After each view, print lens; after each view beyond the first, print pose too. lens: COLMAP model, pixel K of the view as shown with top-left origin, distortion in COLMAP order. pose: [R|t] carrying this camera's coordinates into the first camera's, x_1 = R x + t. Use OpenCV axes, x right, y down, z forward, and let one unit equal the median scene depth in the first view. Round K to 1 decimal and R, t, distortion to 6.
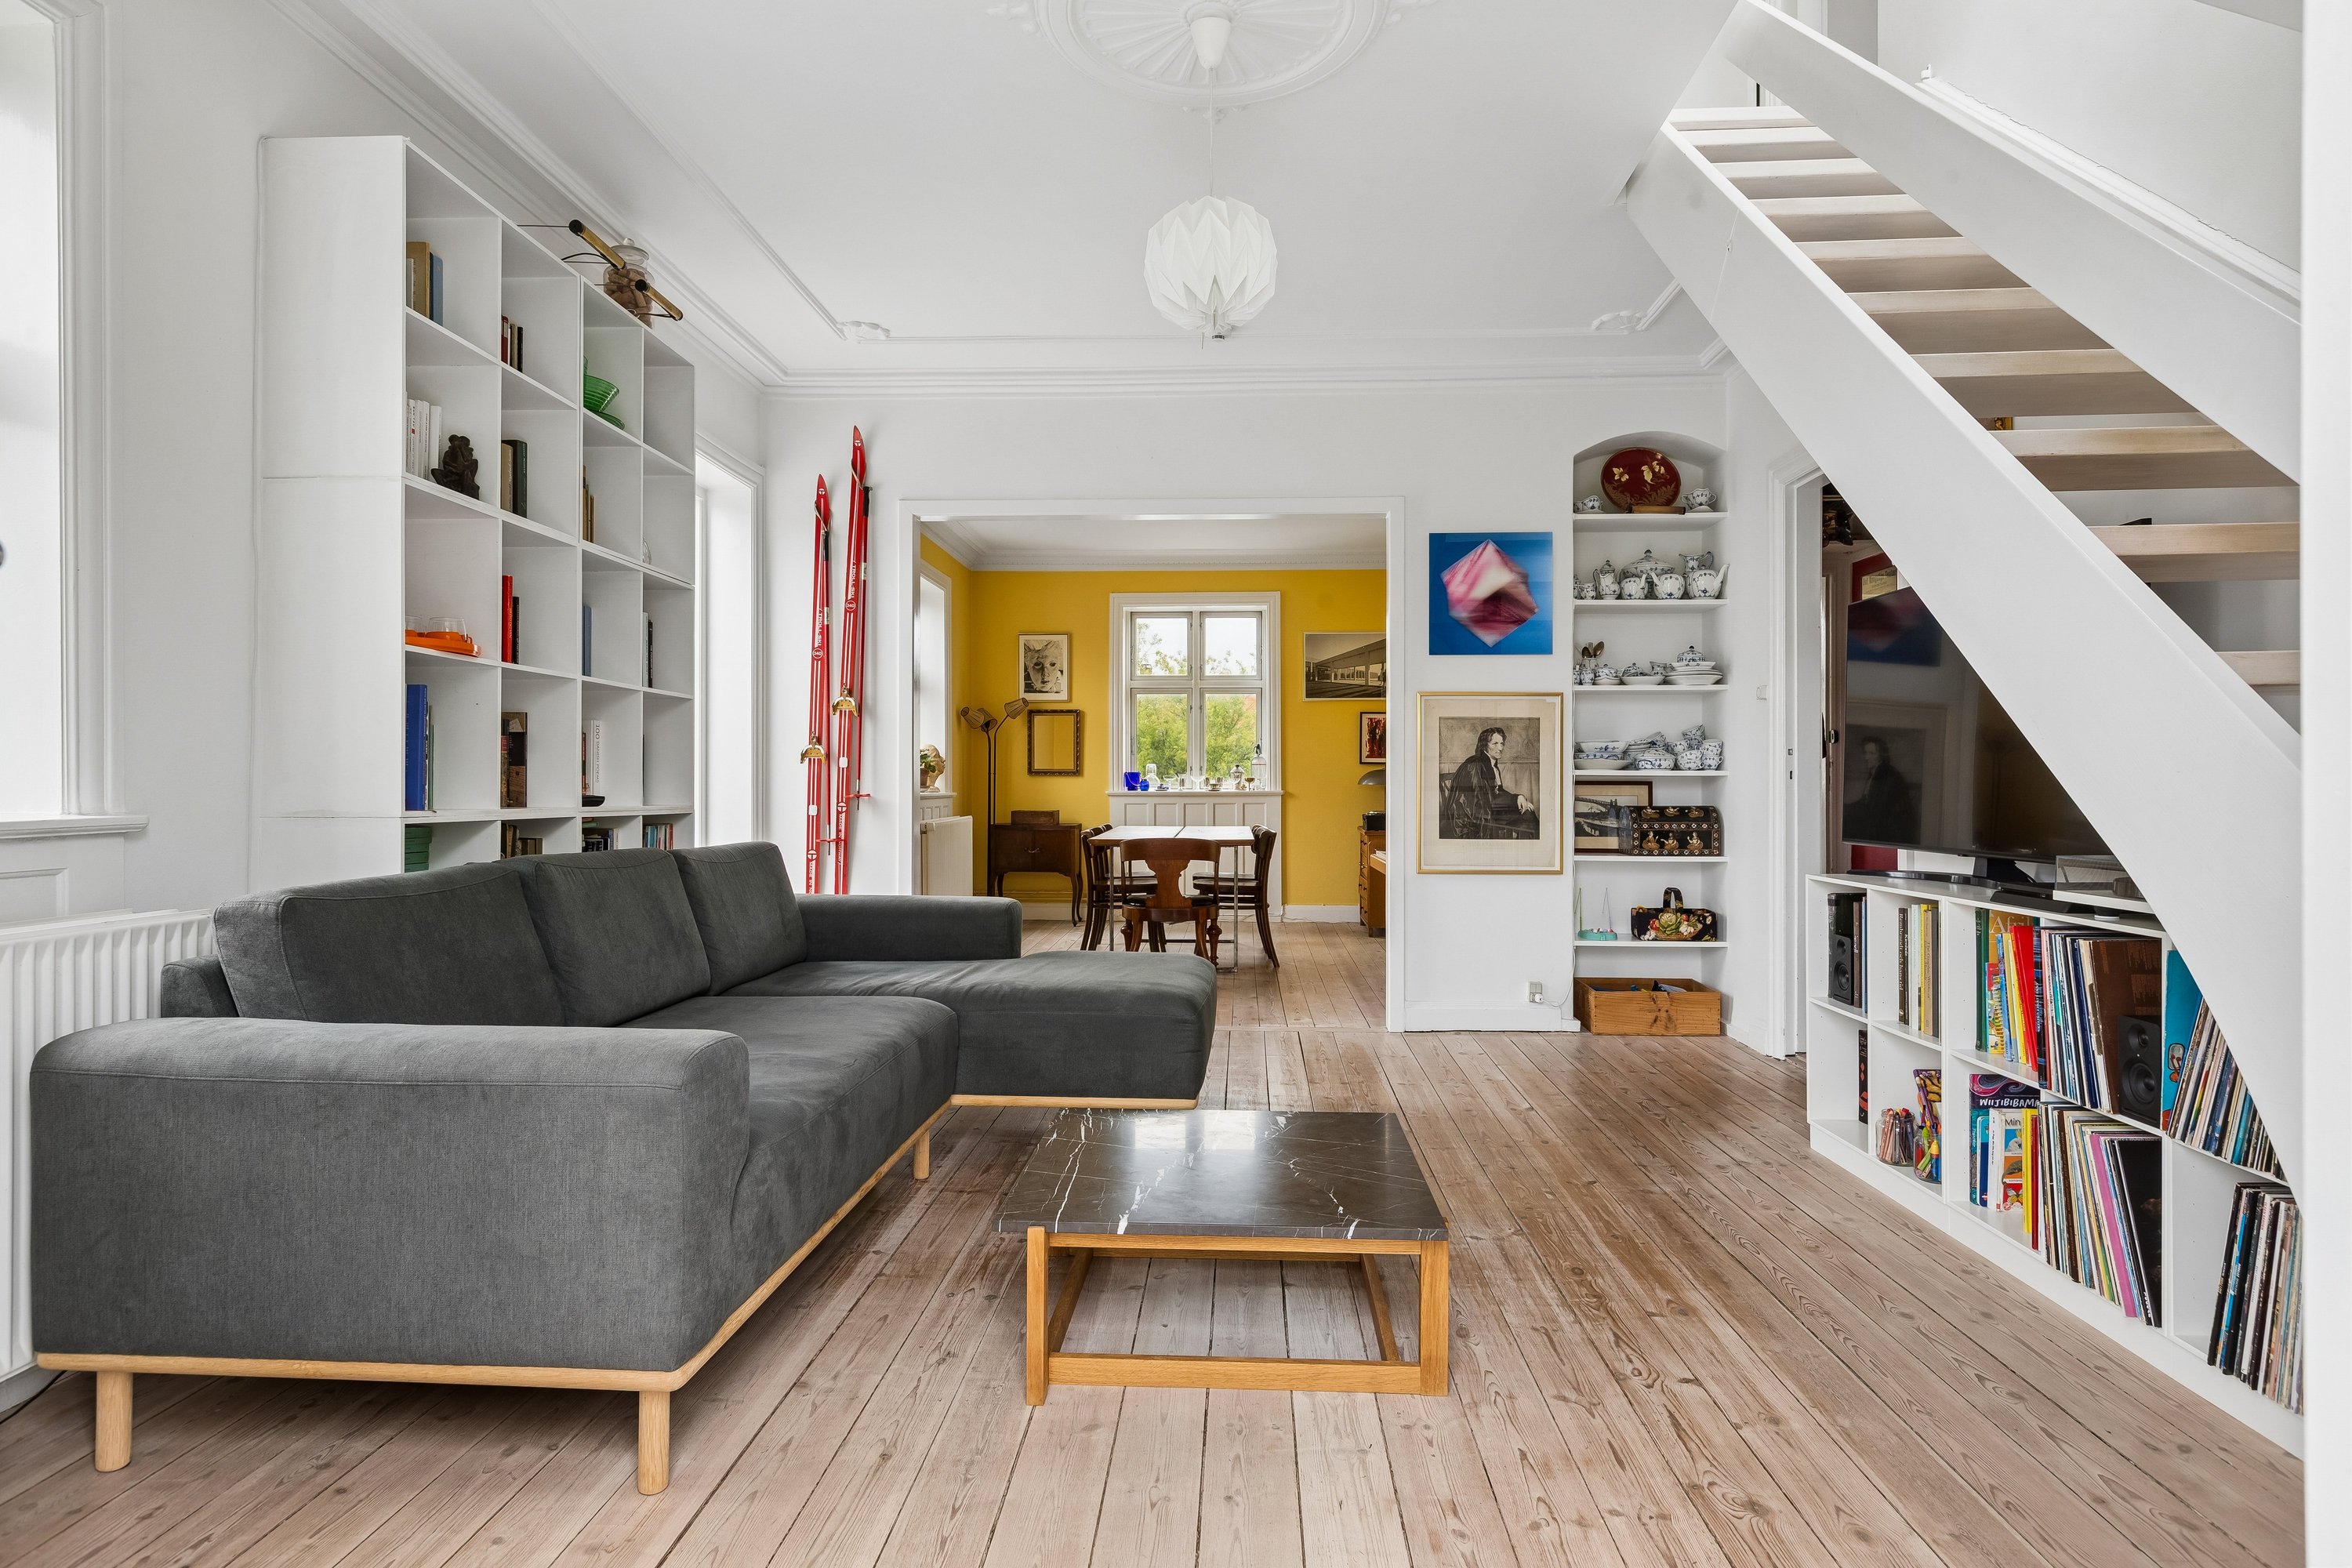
lens RADIAL K [[1312.3, 0, 1167.6], [0, 1312.3, 776.3], [0, 0, 1]] dist [0.002370, 0.000067]
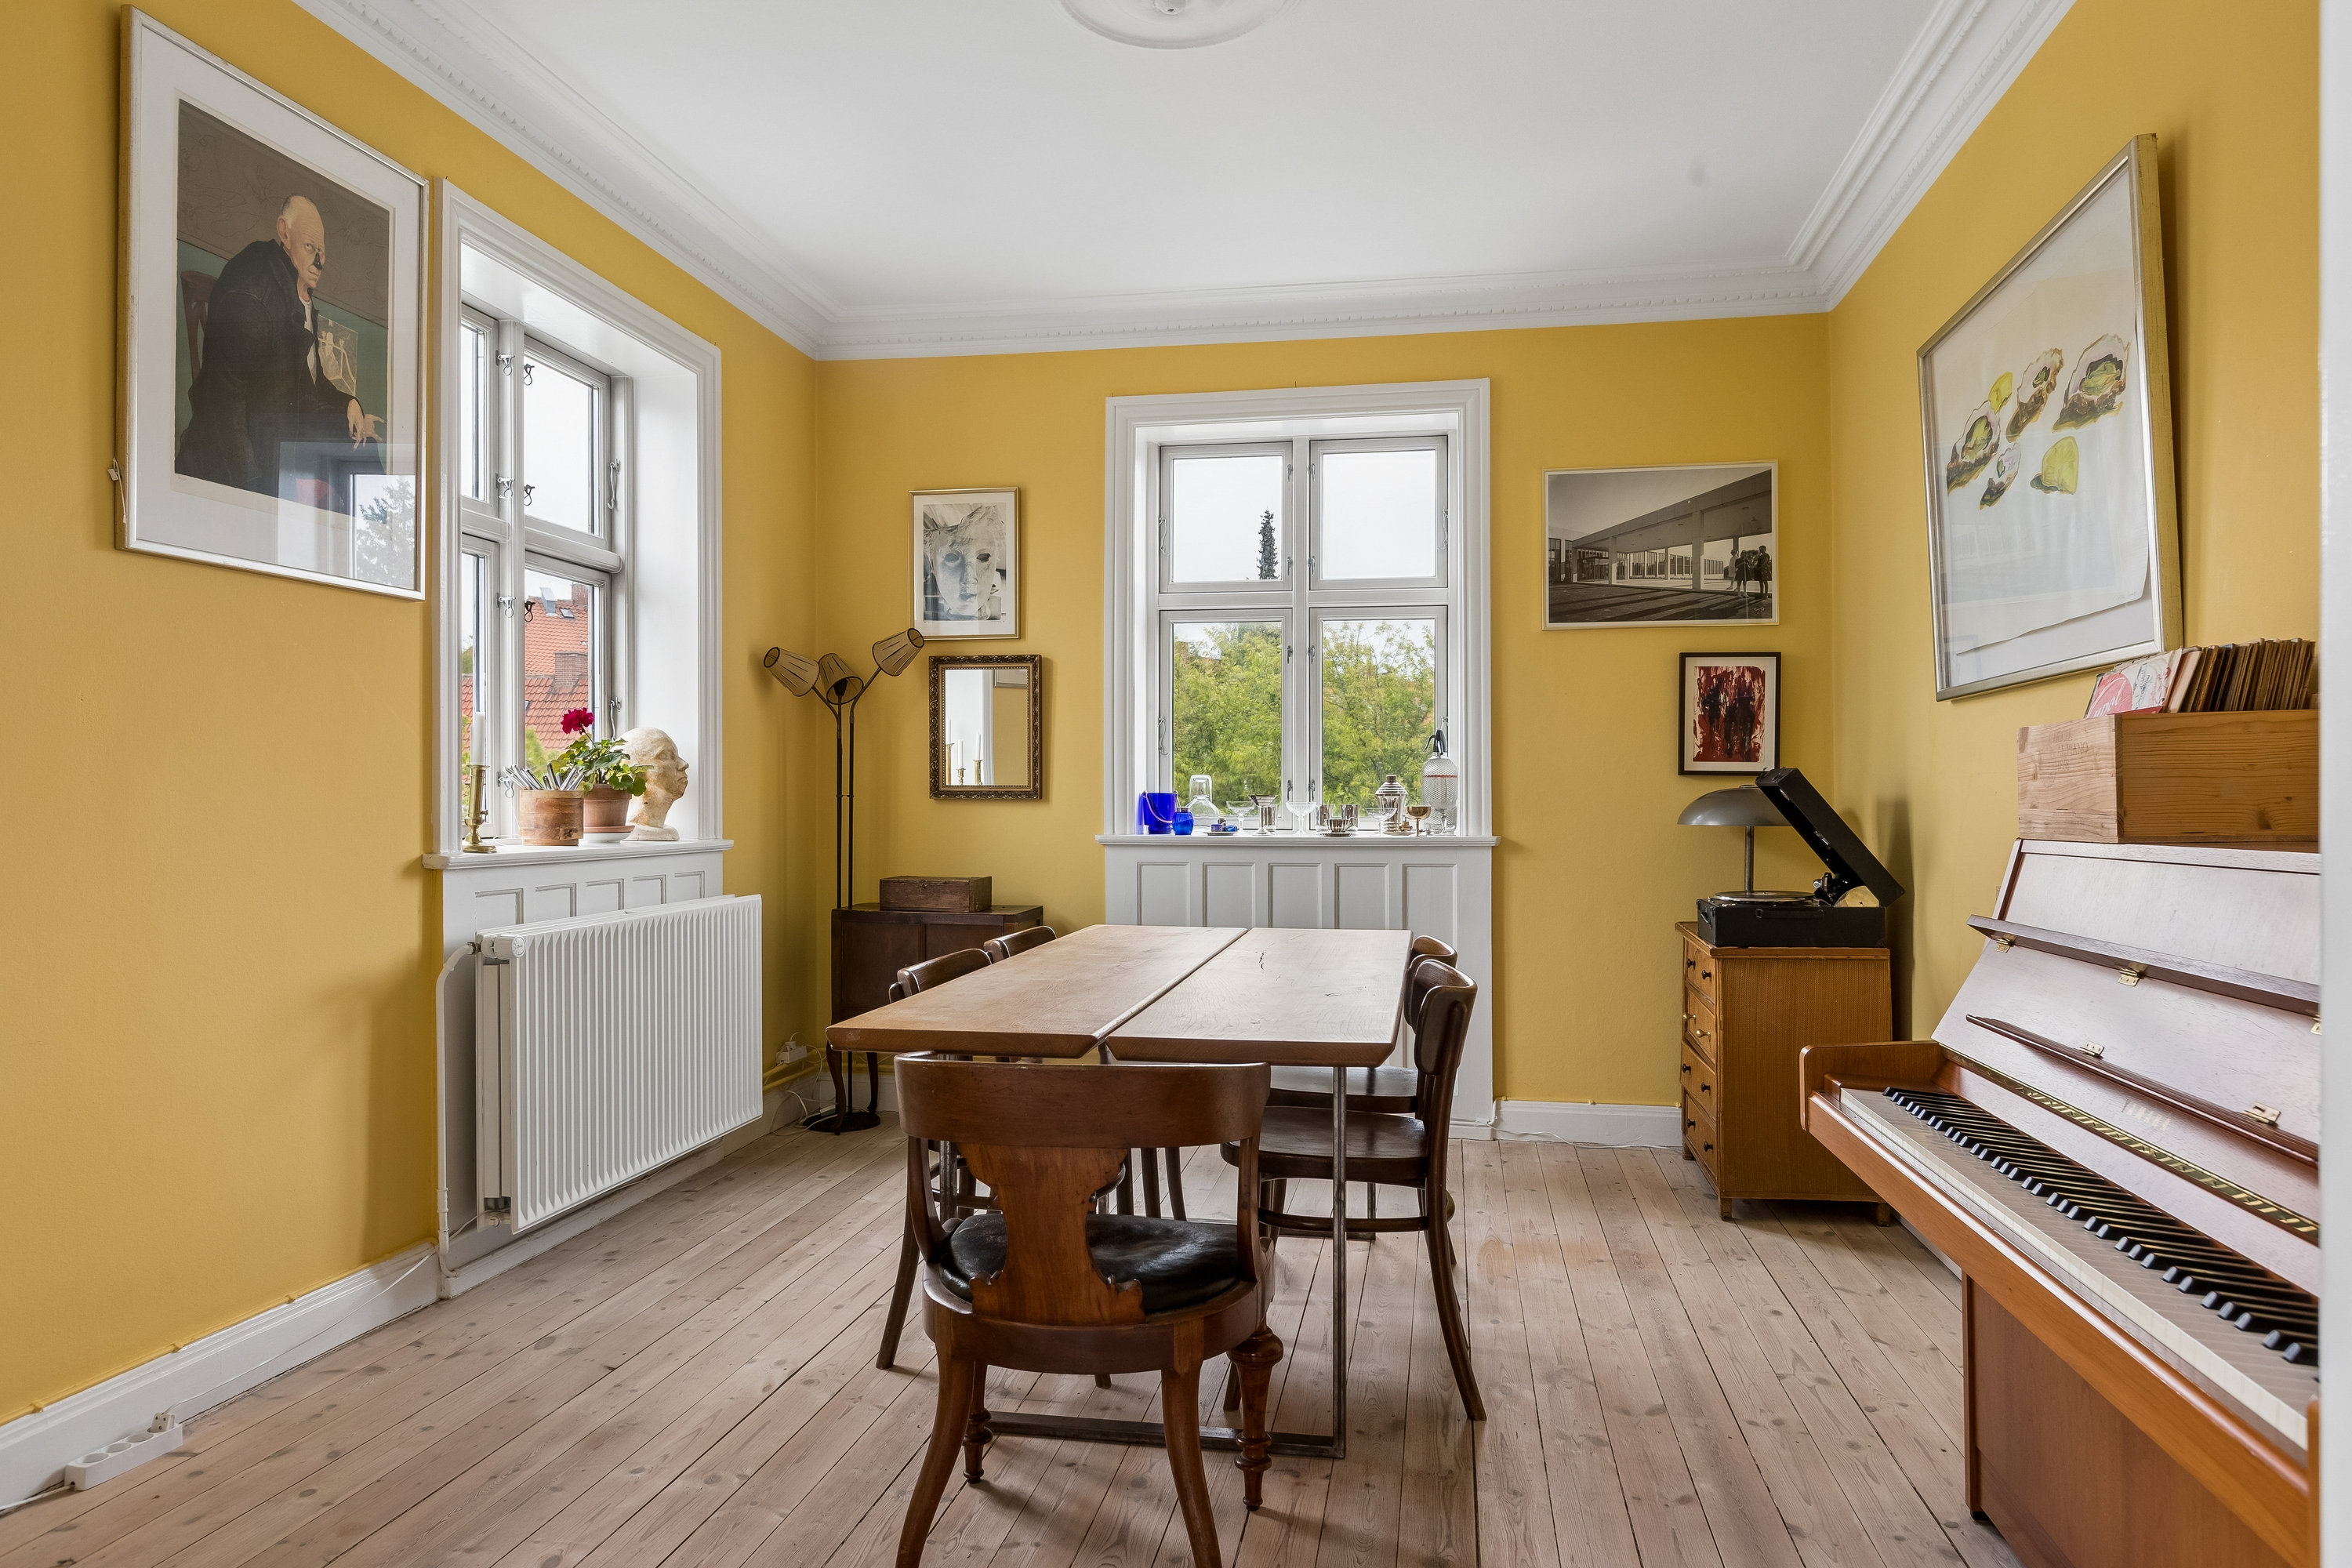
lens RADIAL K [[1510.7, 0, 1176.0], [0, 1510.7, 784.0], [0, 0, 1]] dist [0.004260, -0.003876]
pose [[0.992794, 0.000579, -0.119831, 0.042390], [-0.001454, 0.999973, -0.007207, -0.002621], [0.119823, 0.007329, 0.992768, 0.487209]]
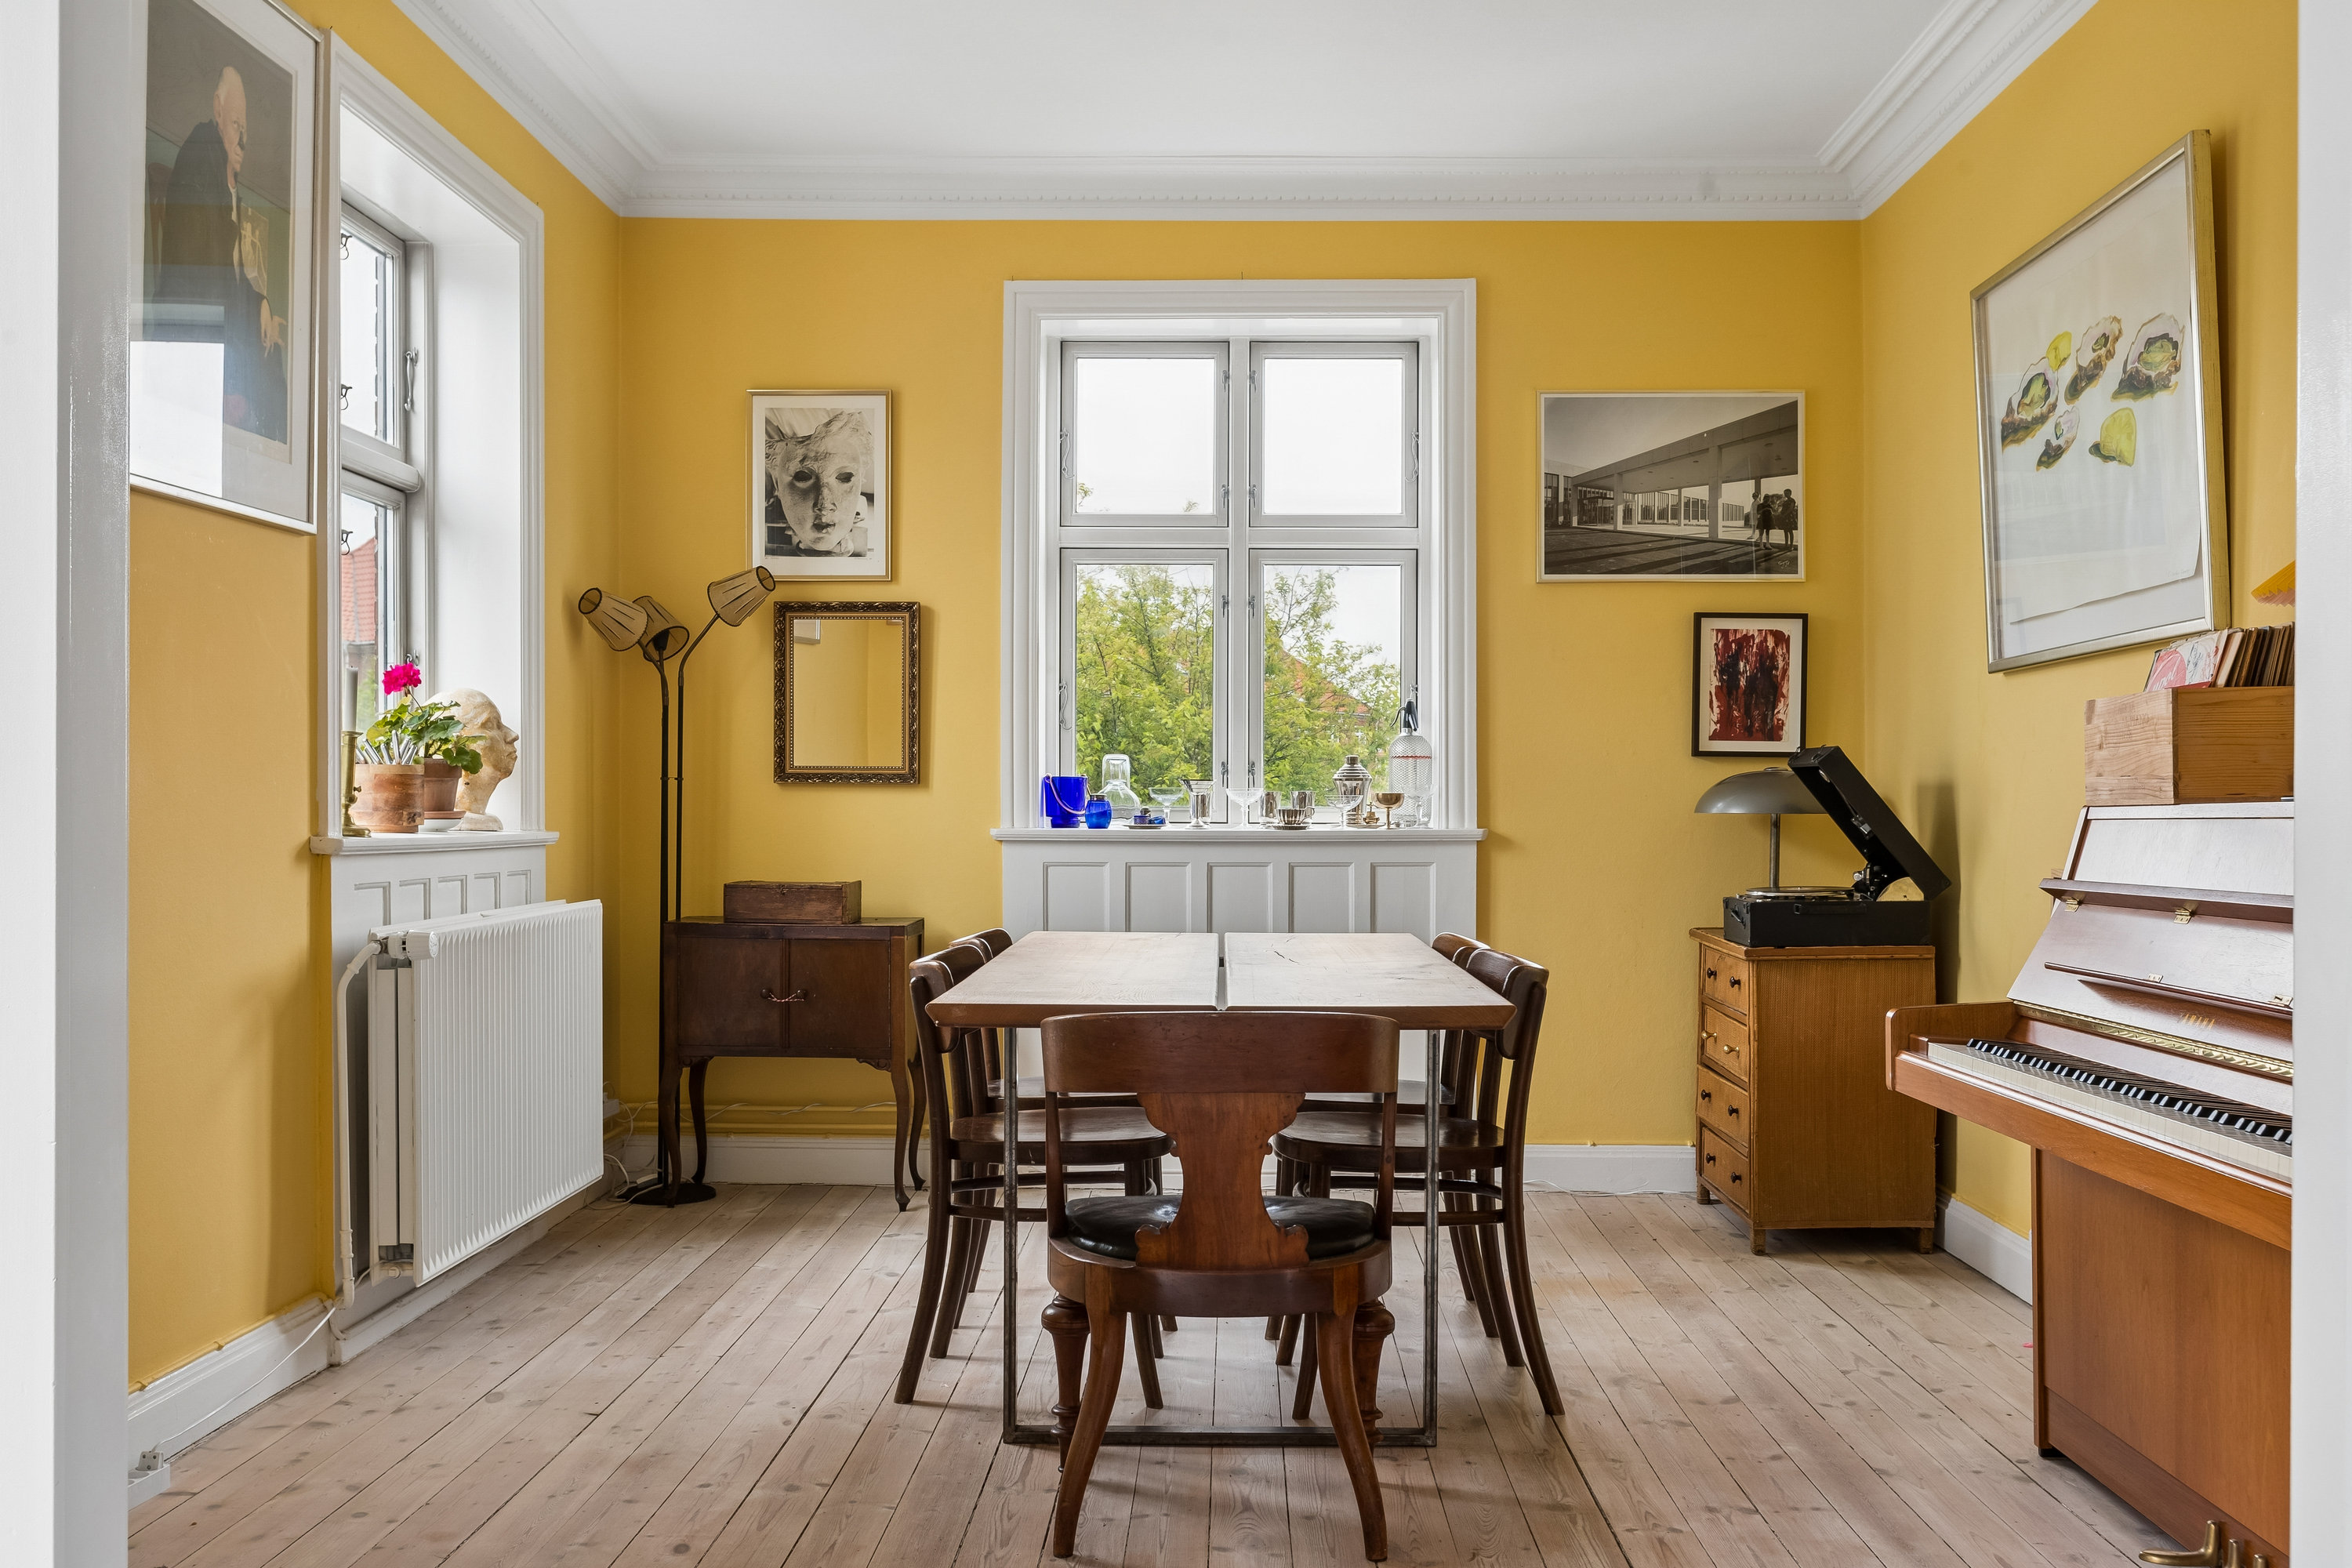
lens RADIAL K [[2302.0, 0, 1187.5], [0, 2302.0, 803.9], [0, 0, 1]] dist [-0.010168, 0.019553]
pose [[0.999279, 0.003147, 0.037838, -0.017207], [-0.003159, 0.999995, 0.000263, 0.004089], [-0.037837, -0.000383, 0.999284, 0.365170]]
